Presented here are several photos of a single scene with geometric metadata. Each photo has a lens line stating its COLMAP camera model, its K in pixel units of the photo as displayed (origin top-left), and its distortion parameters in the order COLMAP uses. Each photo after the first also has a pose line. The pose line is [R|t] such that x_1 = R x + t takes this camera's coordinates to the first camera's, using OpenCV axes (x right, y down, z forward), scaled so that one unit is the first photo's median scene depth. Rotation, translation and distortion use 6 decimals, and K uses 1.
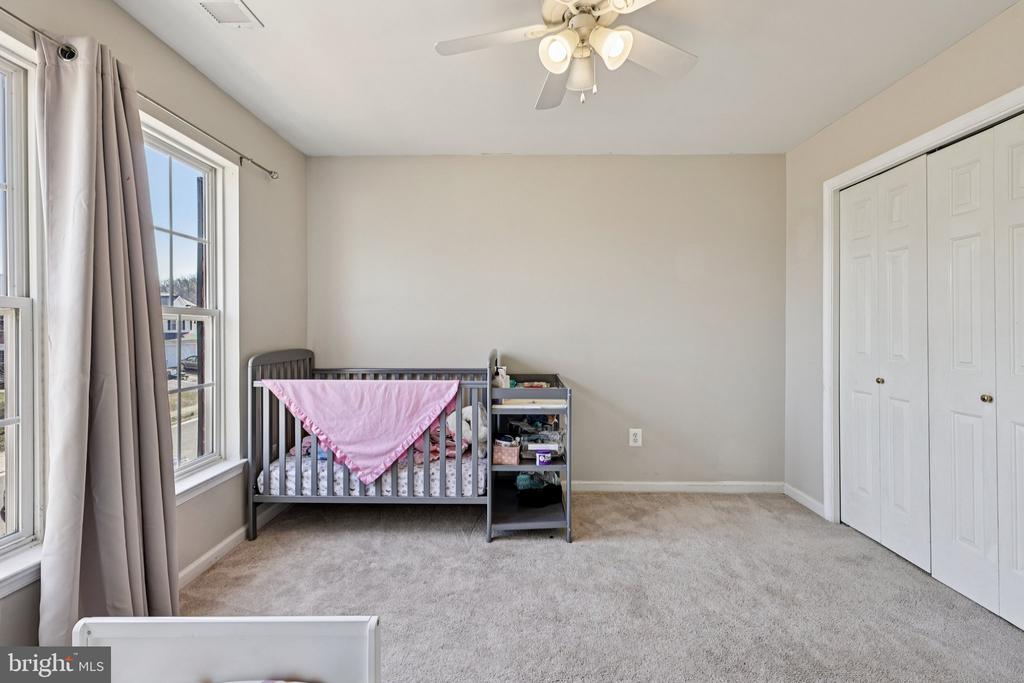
lens RADIAL K [[447.9, 0, 515.0], [0, 447.9, 331.6], [0, 0, 1]] dist [0.001433, 0.000072]
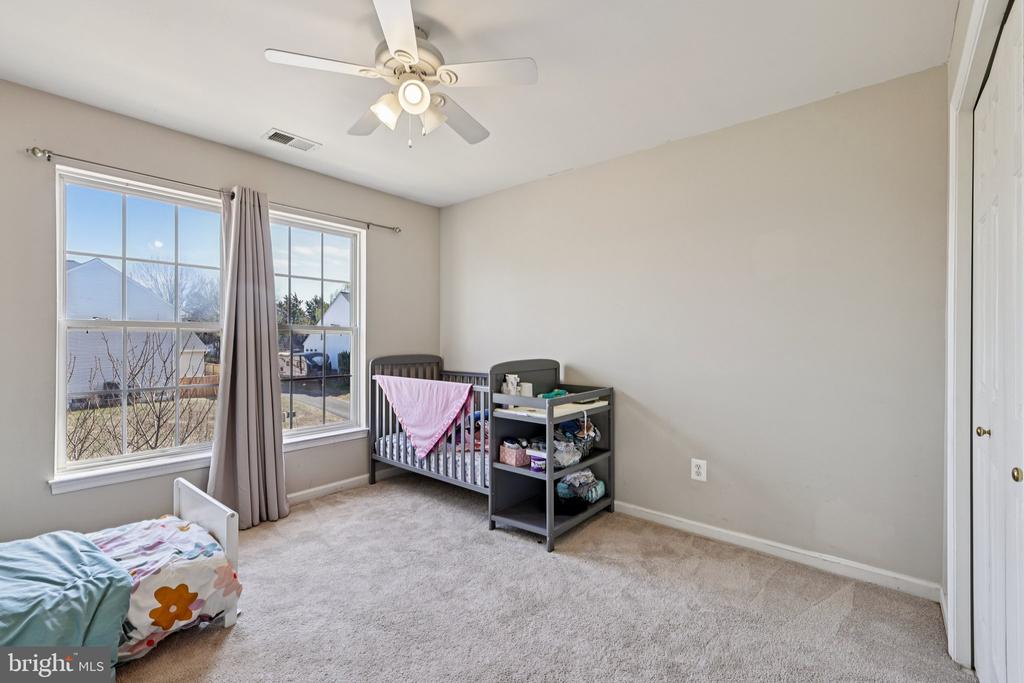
lens RADIAL K [[447.9, 0, 511.6], [0, 447.9, 342.4], [0, 0, 1]] dist [0.001433, 0.000072]
pose [[0.771199, 0.006826, -0.636557, 0.691538], [-0.007439, 0.999971, 0.001710, -0.003136], [0.636550, 0.003417, 0.771228, 0.163000]]
